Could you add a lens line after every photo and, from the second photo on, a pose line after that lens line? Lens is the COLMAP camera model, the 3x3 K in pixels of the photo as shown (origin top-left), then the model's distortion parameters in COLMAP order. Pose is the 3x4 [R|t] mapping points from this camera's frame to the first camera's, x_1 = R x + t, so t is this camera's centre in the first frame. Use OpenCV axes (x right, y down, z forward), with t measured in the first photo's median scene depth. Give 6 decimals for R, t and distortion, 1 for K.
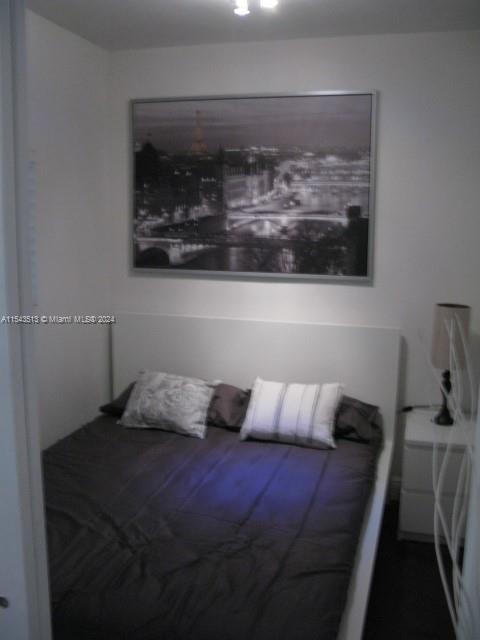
lens RADIAL K [[643.0, 0, 240.0], [0, 643.0, 320.0], [0, 0, 1]] dist [-0.188858, 0.189126]
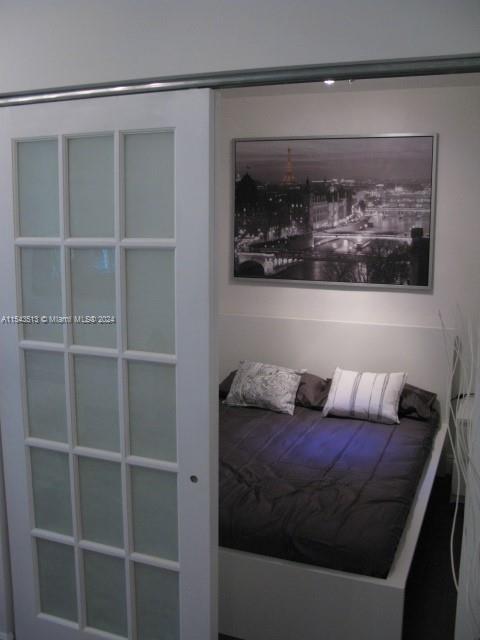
lens RADIAL K [[643.0, 0, 240.0], [0, 643.0, 320.0], [0, 0, 1]] dist [-0.188858, 0.189126]
pose [[0.994497, 0.012498, -0.104017, -0.030306], [-0.013873, 0.999826, -0.012502, 0.016346], [0.103843, 0.013876, 0.994497, -0.236928]]
